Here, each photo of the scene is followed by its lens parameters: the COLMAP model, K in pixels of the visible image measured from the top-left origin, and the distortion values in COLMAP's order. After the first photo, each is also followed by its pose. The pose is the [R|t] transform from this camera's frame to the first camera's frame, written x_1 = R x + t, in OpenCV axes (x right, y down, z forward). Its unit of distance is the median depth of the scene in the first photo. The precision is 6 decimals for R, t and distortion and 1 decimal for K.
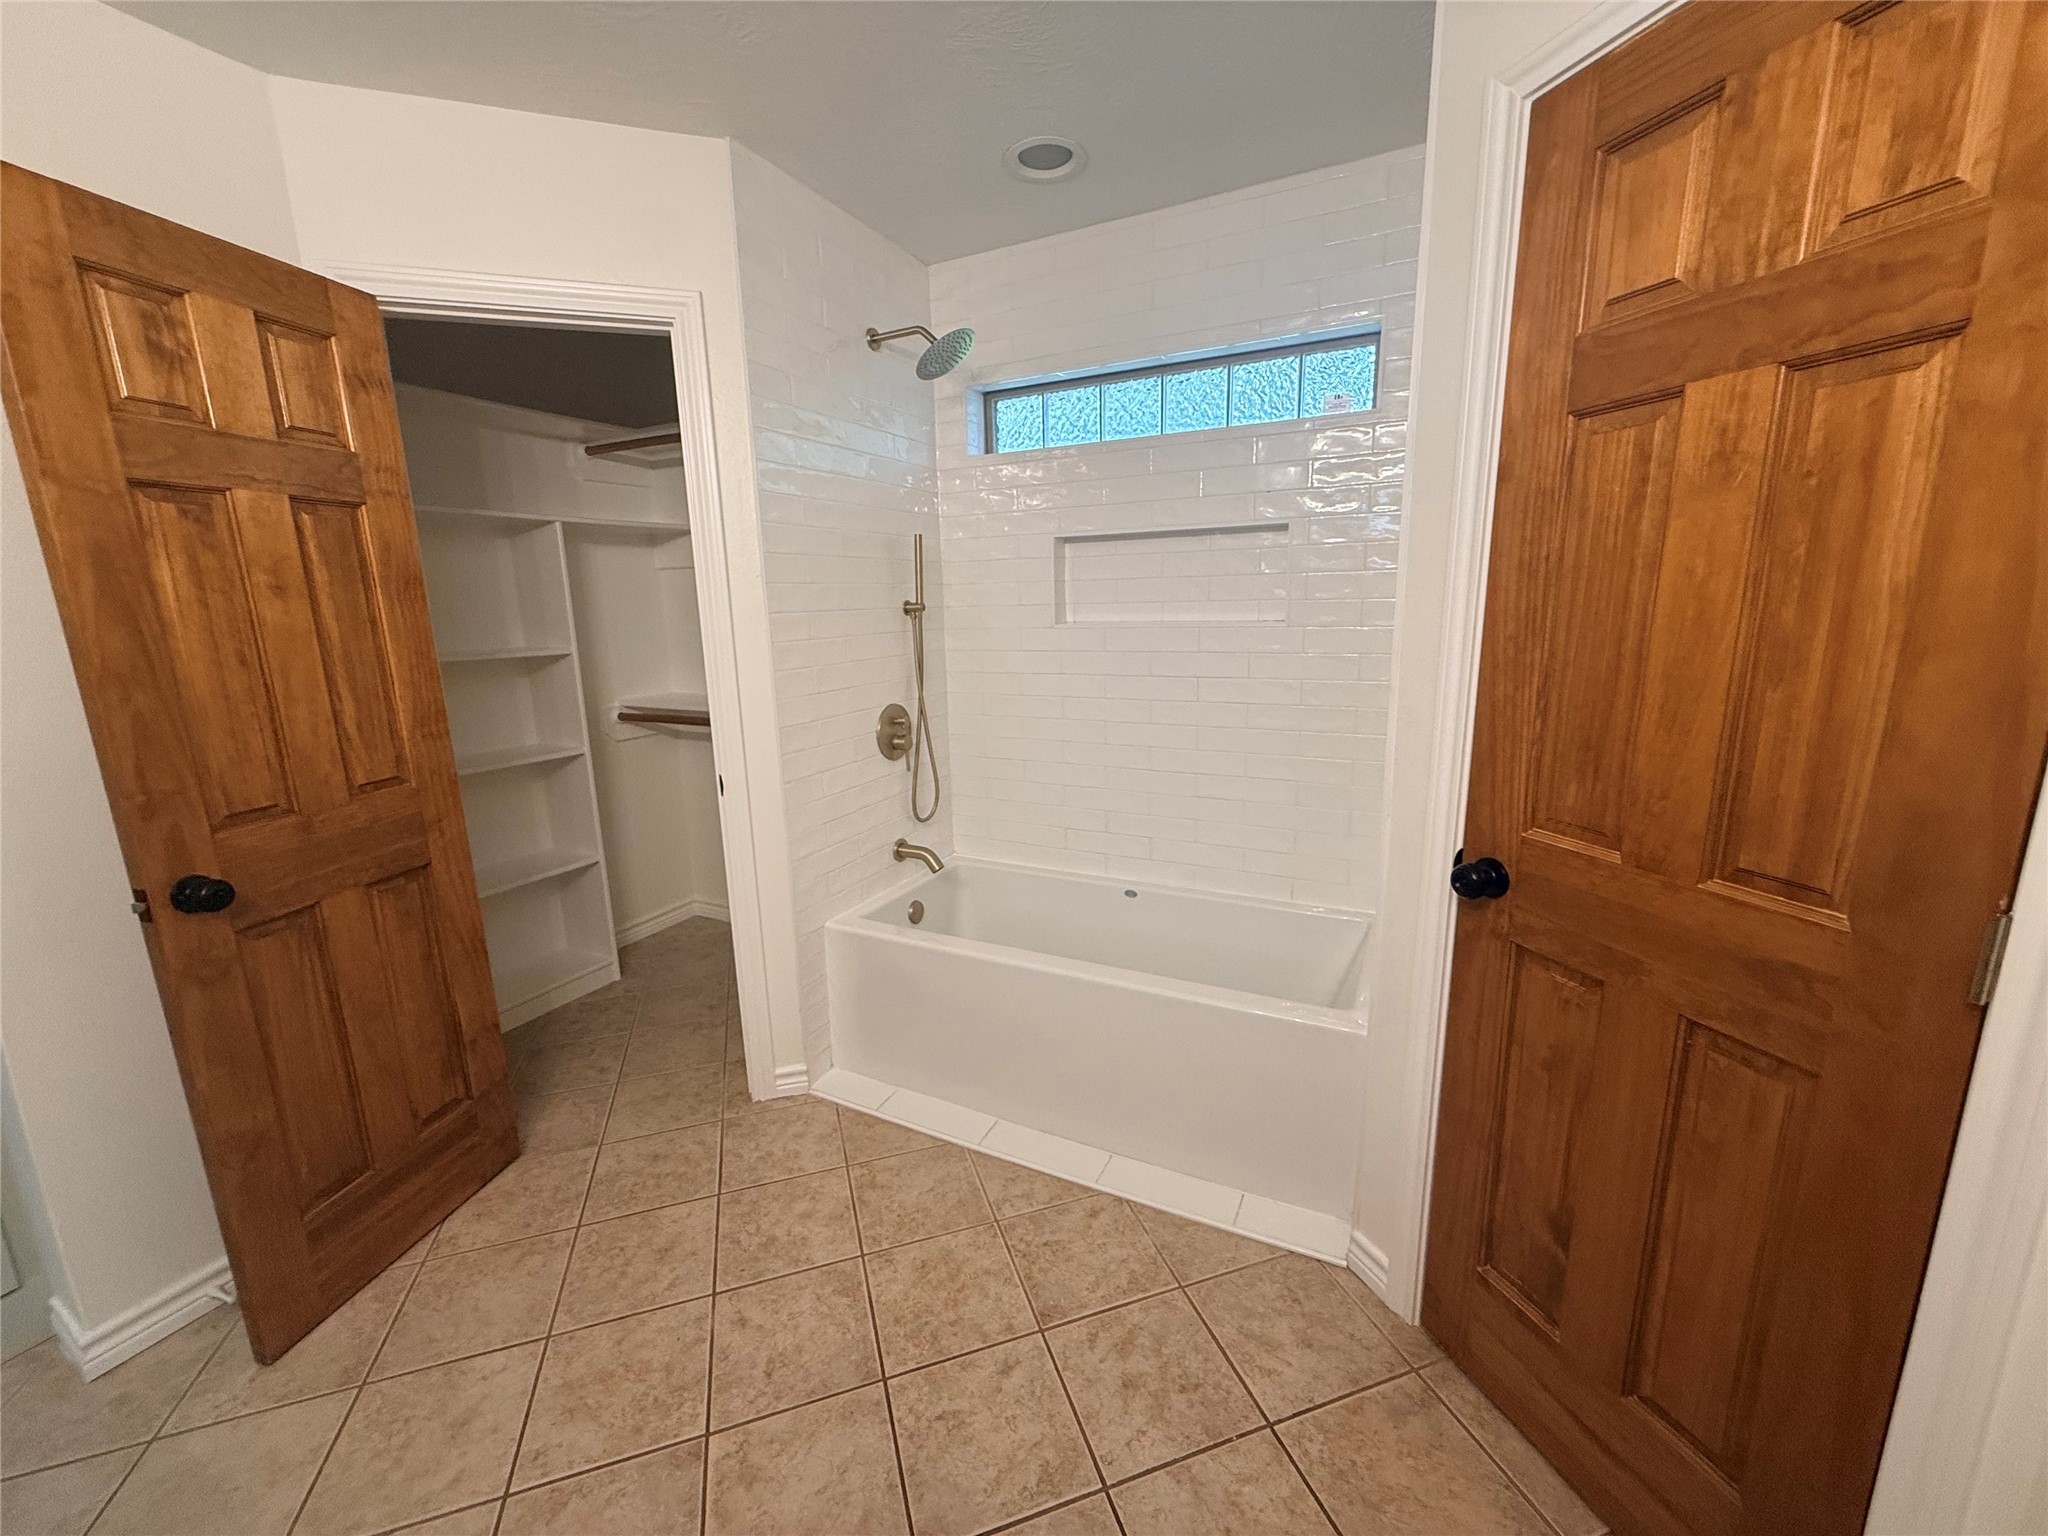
lens RADIAL K [[816.6, 0, 1006.6], [0, 816.6, 765.7], [0, 0, 1]] dist [-0.000182, -0.000054]
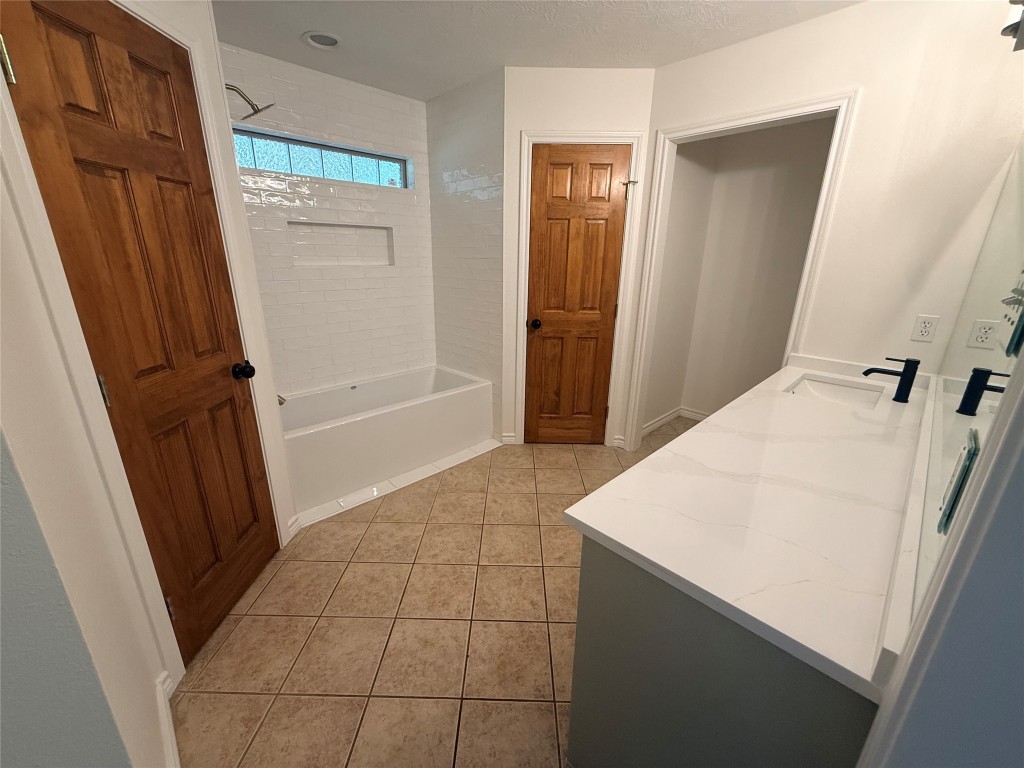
lens RADIAL K [[408.2, 0, 512.0], [0, 408.2, 384.0], [0, 0, 1]] dist [-0.000229, 0.000211]
pose [[0.317847, -0.258877, 0.912116, -1.369055], [0.171350, 0.961847, 0.213281, -0.037639], [-0.932530, 0.088500, 0.350079, 0.345879]]
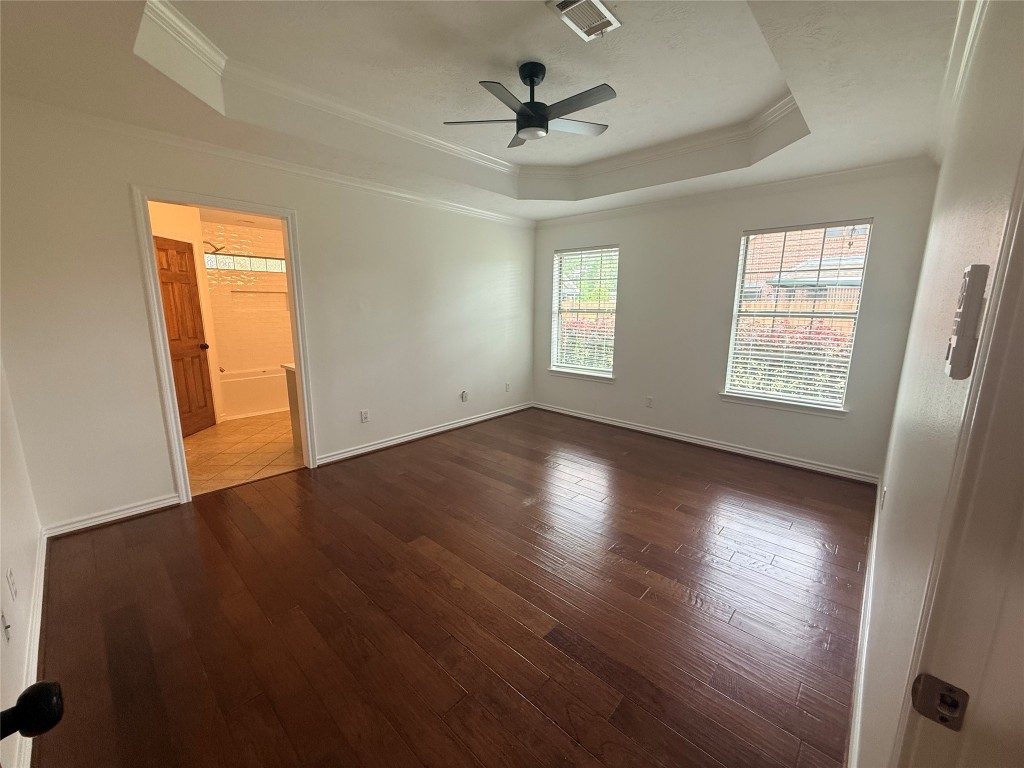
lens RADIAL K [[408.2, 0, 512.0], [0, 408.2, 384.0], [0, 0, 1]] dist [-0.000229, 0.000211]
pose [[0.270862, -0.156610, 0.949793, -2.952929], [0.181082, 0.977352, 0.109513, 0.409169], [-0.945433, 0.142328, 0.293087, -1.684784]]
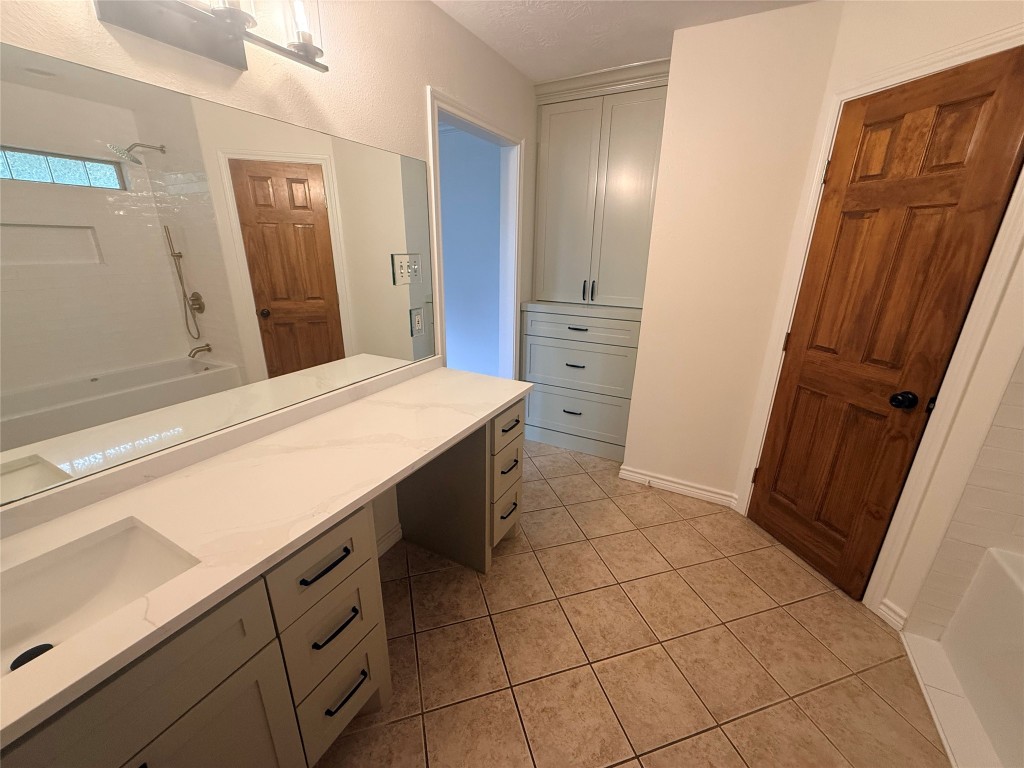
lens RADIAL K [[408.2, 0, 512.0], [0, 408.2, 384.0], [0, 0, 1]] dist [-0.000229, 0.000211]
pose [[-0.011974, 0.349057, -0.937025, 0.441393], [-0.208927, 0.915535, 0.343721, -0.146228], [0.977858, 0.199886, 0.061965, 0.363041]]
